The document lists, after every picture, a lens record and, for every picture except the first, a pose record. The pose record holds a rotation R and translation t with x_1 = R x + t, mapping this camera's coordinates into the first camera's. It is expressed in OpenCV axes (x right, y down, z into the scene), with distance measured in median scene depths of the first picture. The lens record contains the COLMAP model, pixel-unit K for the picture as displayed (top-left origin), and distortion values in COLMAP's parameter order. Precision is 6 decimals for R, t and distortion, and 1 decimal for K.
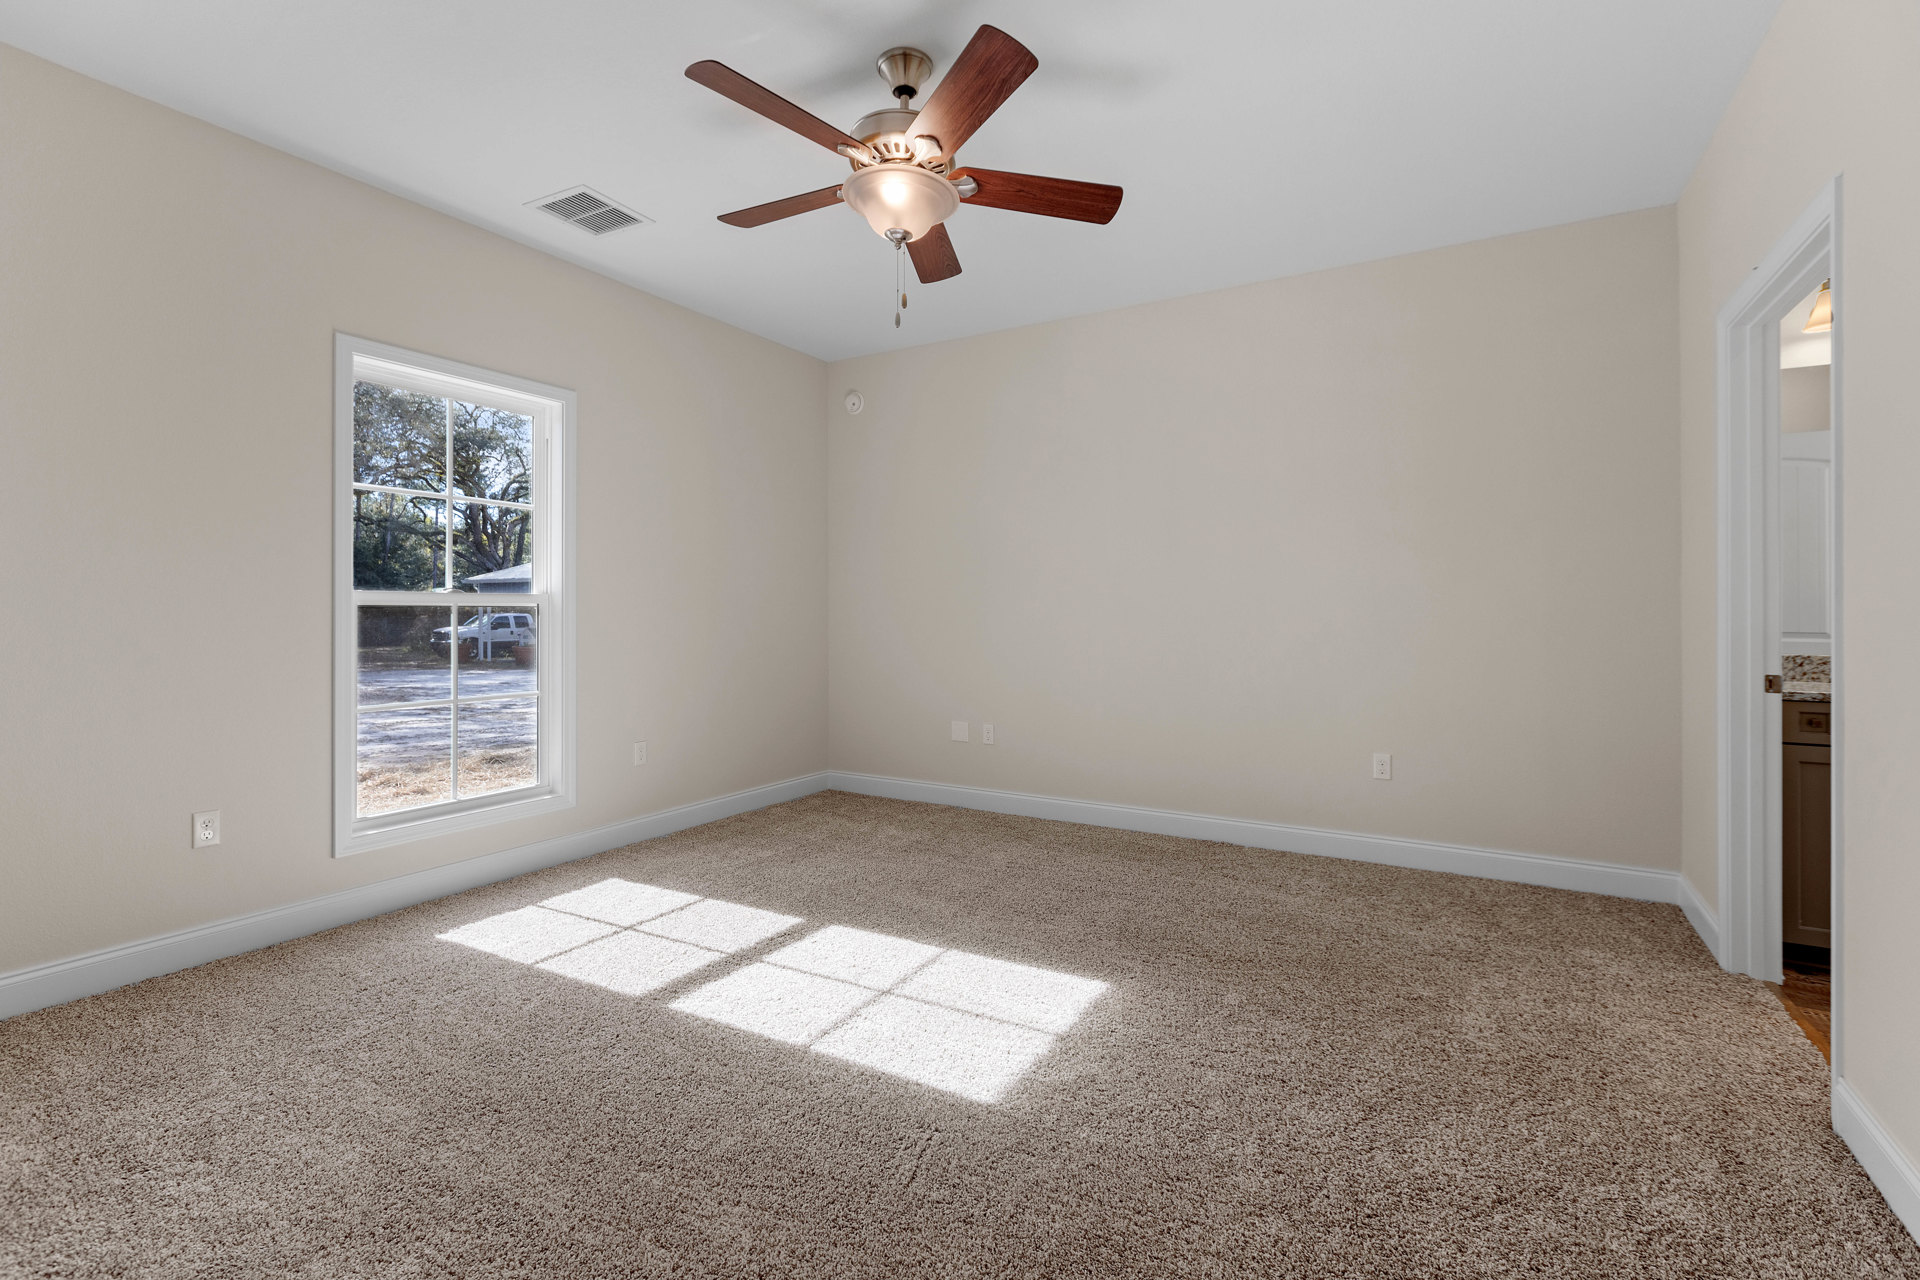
lens RADIAL K [[875.4, 0, 962.2], [0, 875.4, 607.7], [0, 0, 1]] dist [0.003022, 0.000077]
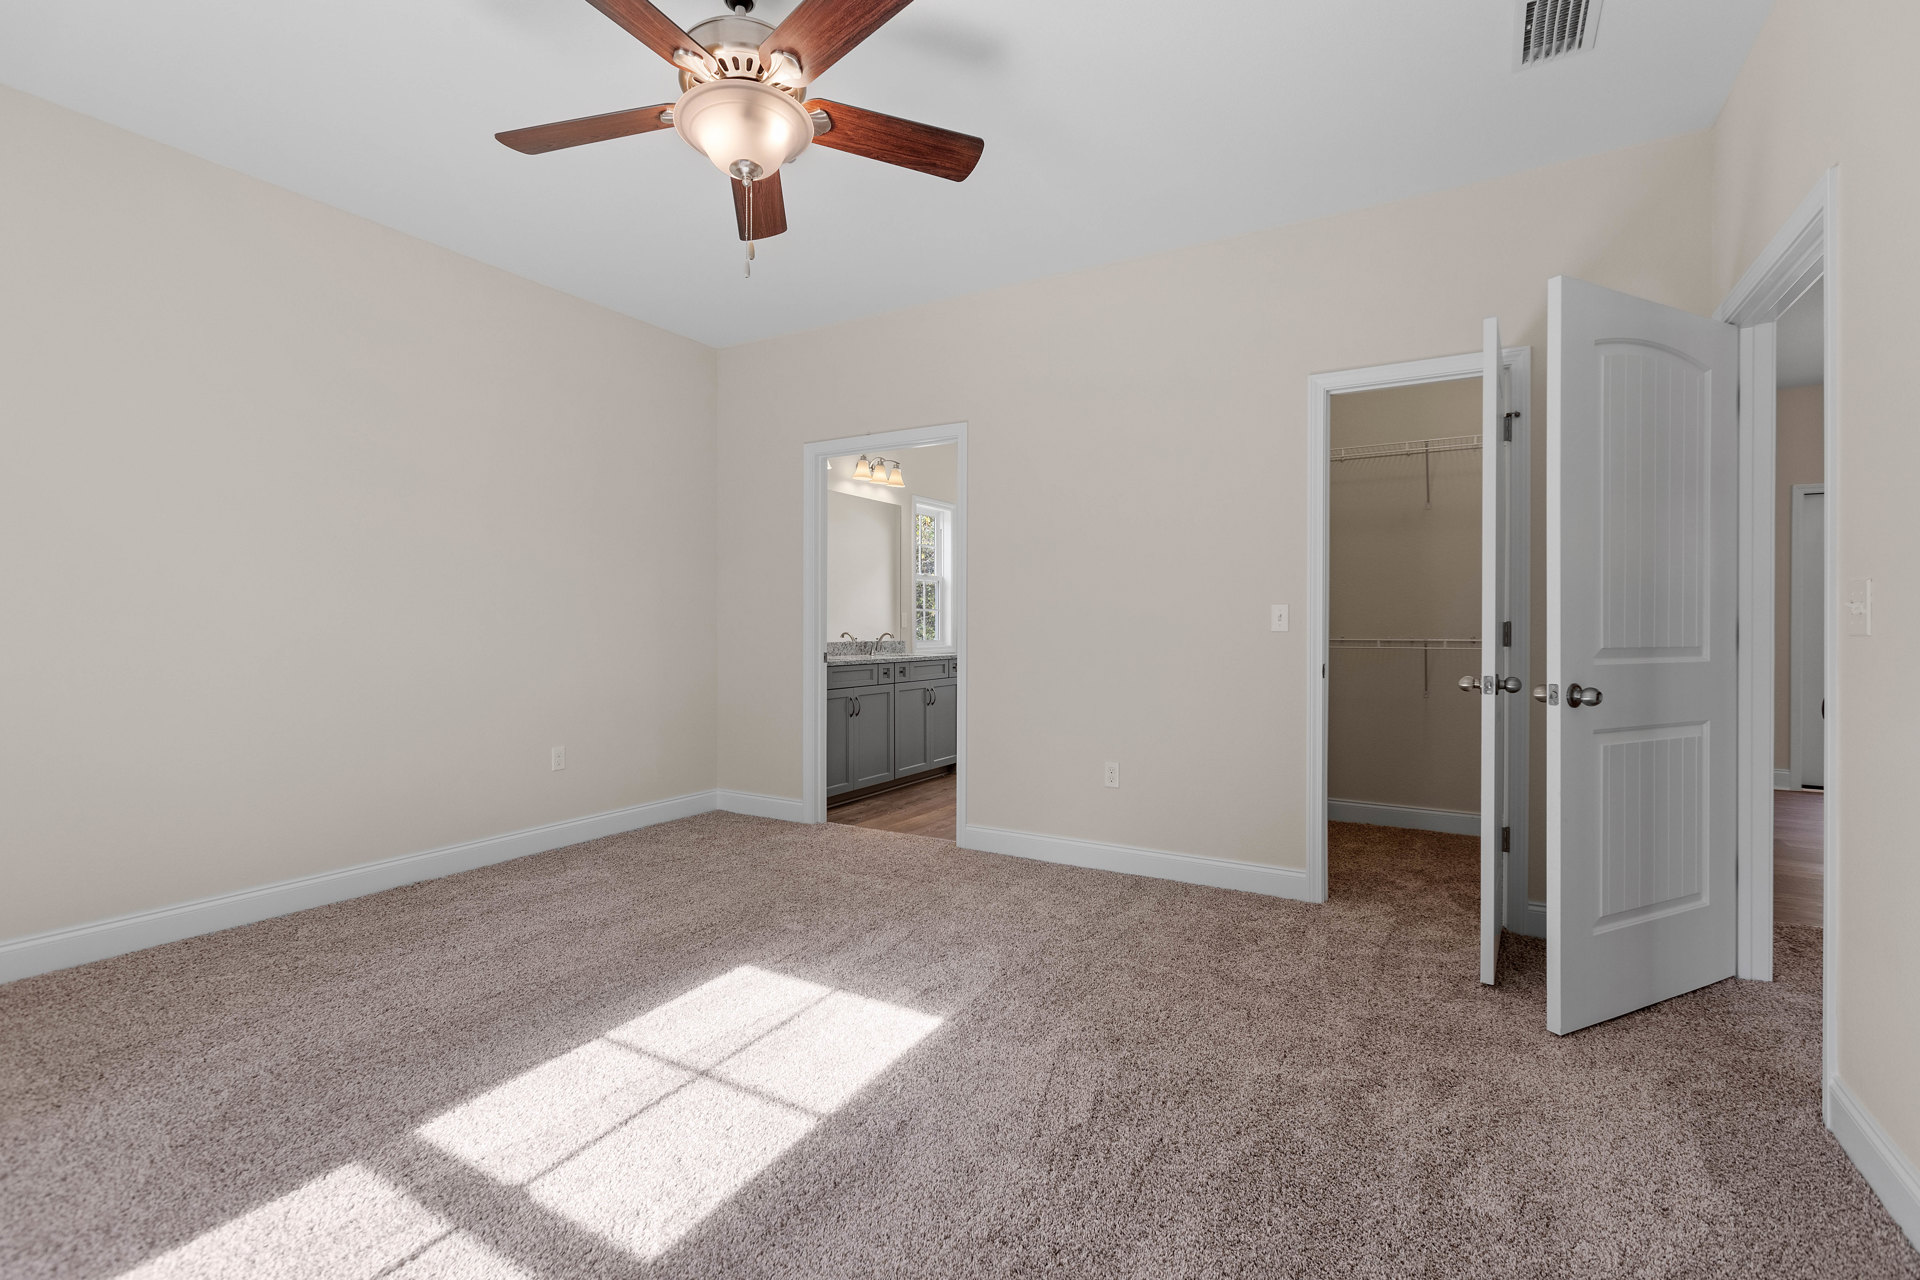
lens RADIAL K [[850.9, 0, 960.7], [0, 850.9, 628.4], [0, 0, 1]] dist [0.000350, 0.000152]
pose [[0.005981, -0.005608, 0.999966, -0.826960], [-0.003651, 0.999977, 0.005630, 0.016922], [-0.999975, -0.003684, 0.005961, 0.709582]]
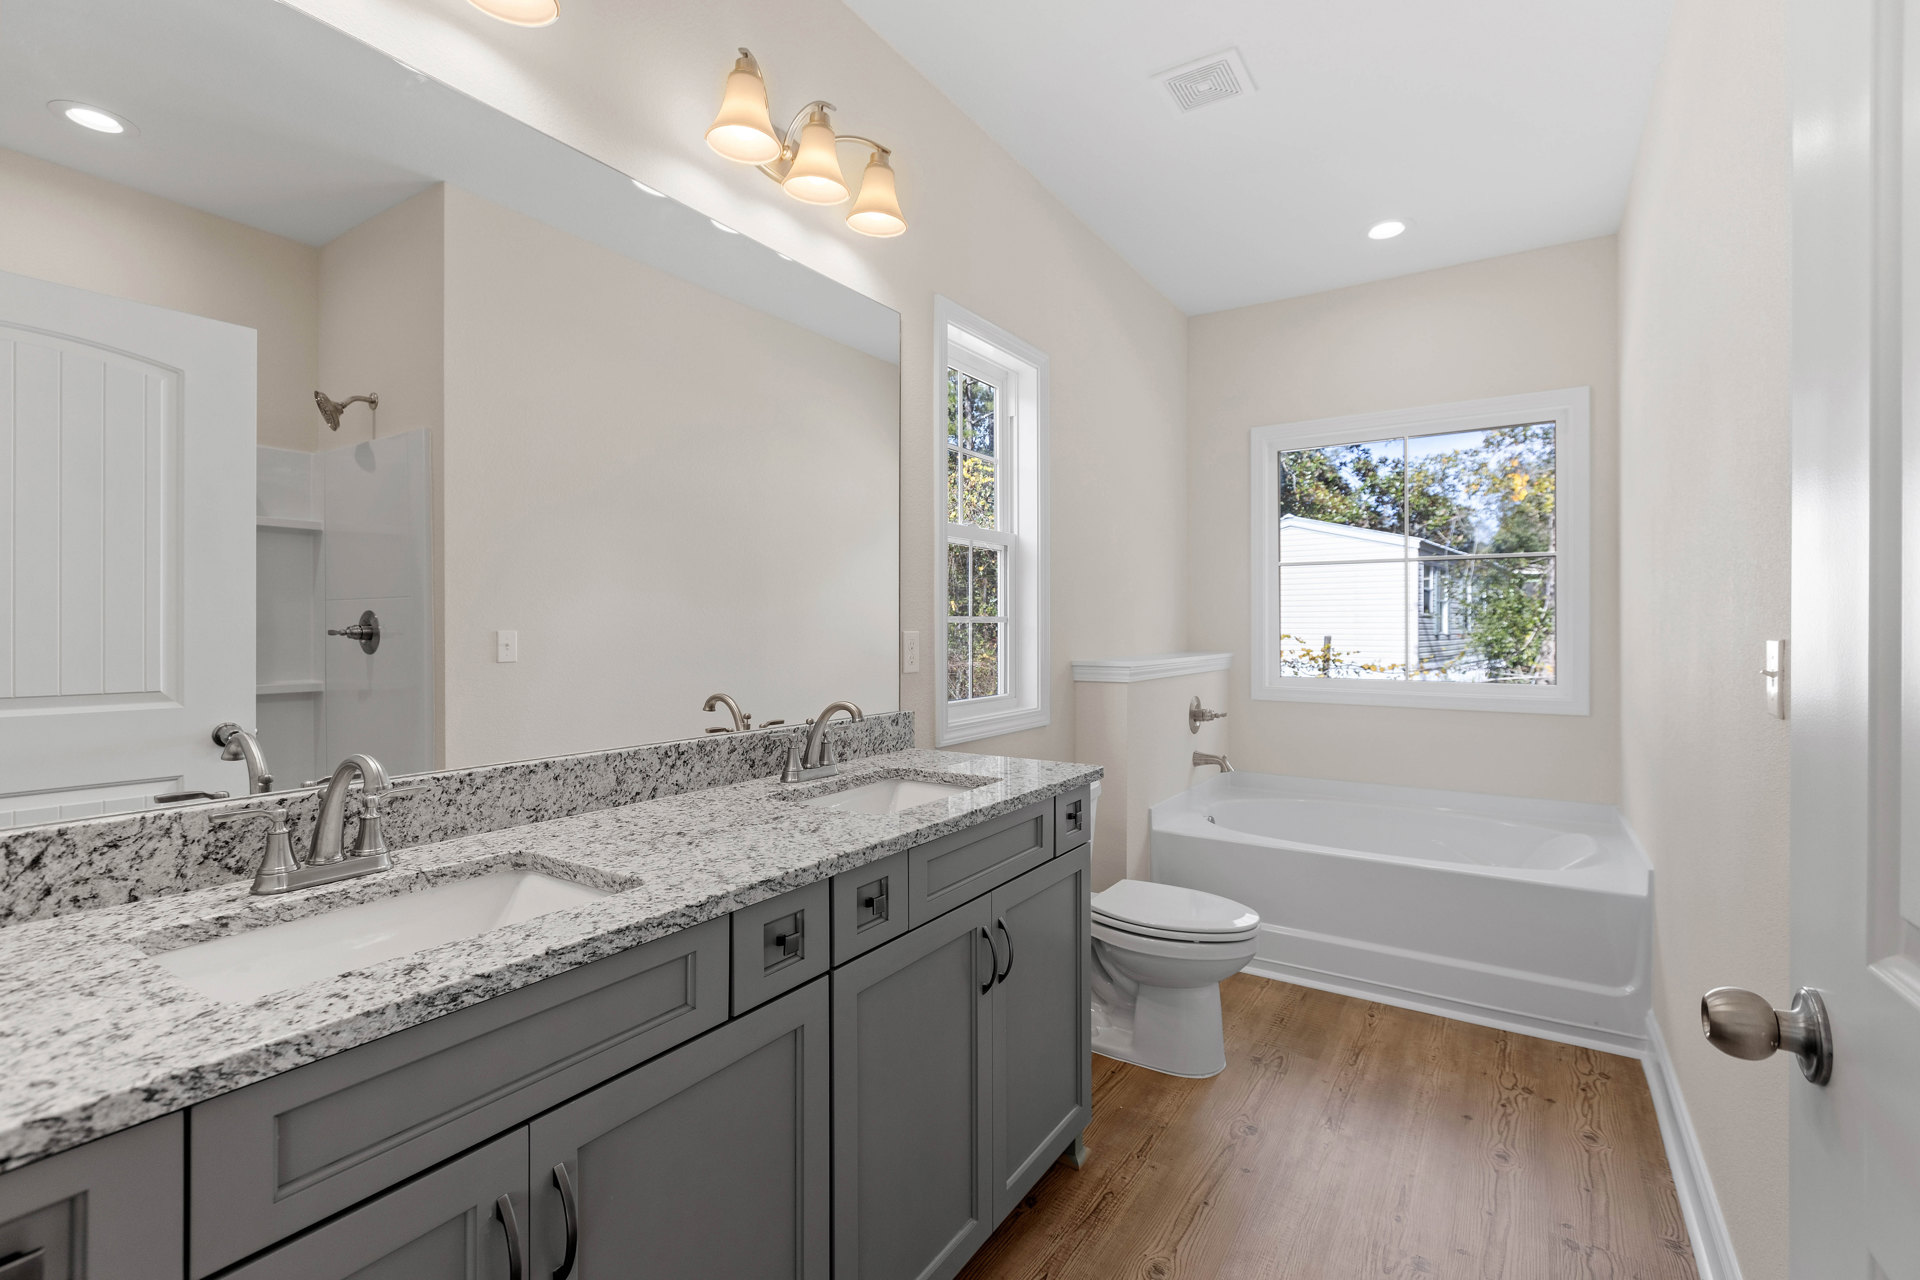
lens RADIAL K [[865.8, 0, 947.5], [0, 865.8, 645.9], [0, 0, 1]] dist [0.001859, -0.000806]
pose [[0.073701, -0.020559, 0.997068, 0.808268], [-0.000116, 0.999787, 0.020624, -0.015054], [-0.997280, -0.001636, 0.073683, 0.790002]]
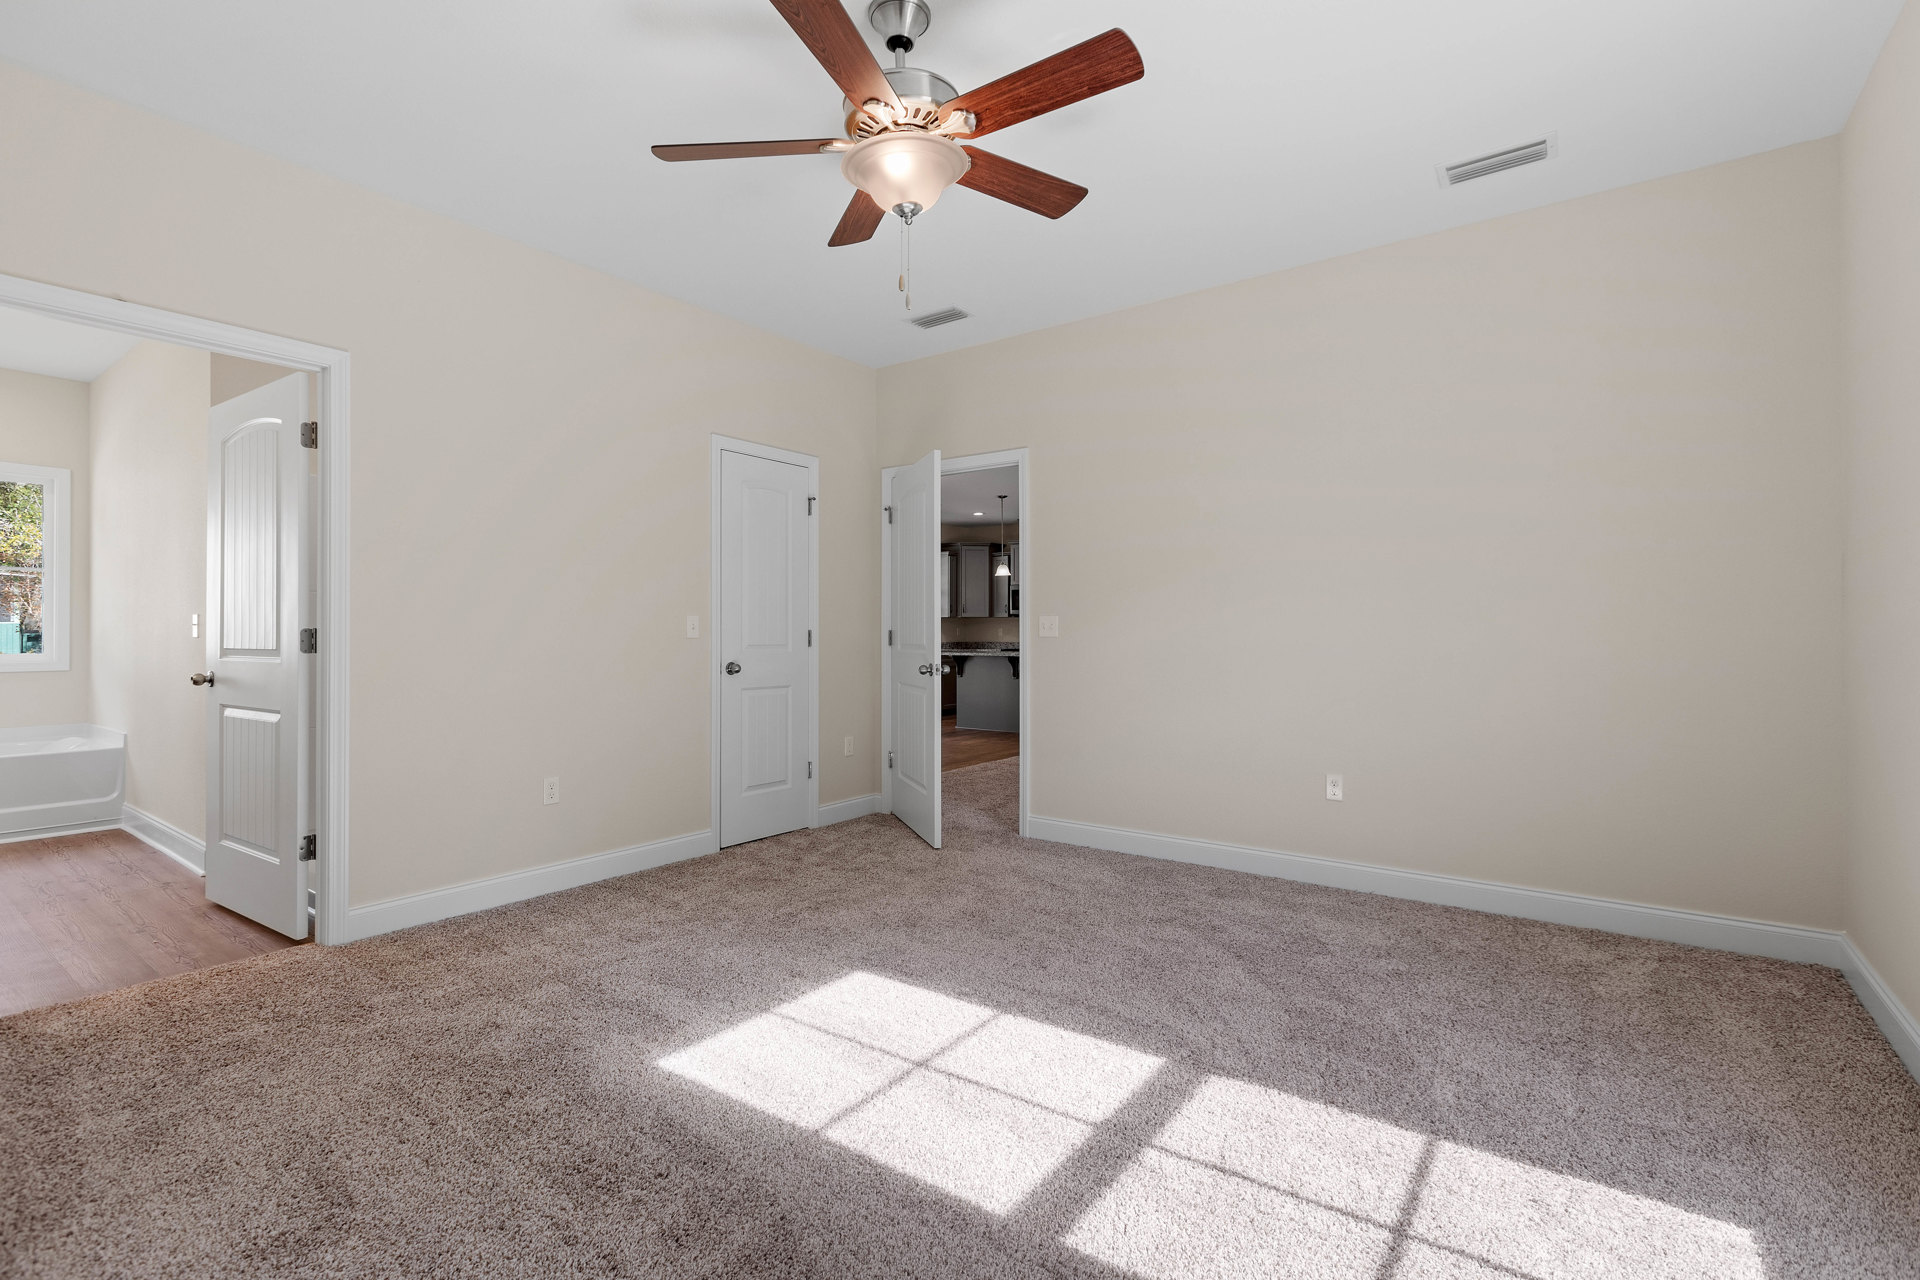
lens RADIAL K [[850.9, 0, 960.7], [0, 850.9, 628.4], [0, 0, 1]] dist [0.000350, 0.000152]
pose [[-0.992956, -0.005060, 0.118372, -0.208914], [-0.006799, 0.999875, -0.014297, 0.028019], [-0.118285, -0.015001, -0.992866, 1.708032]]
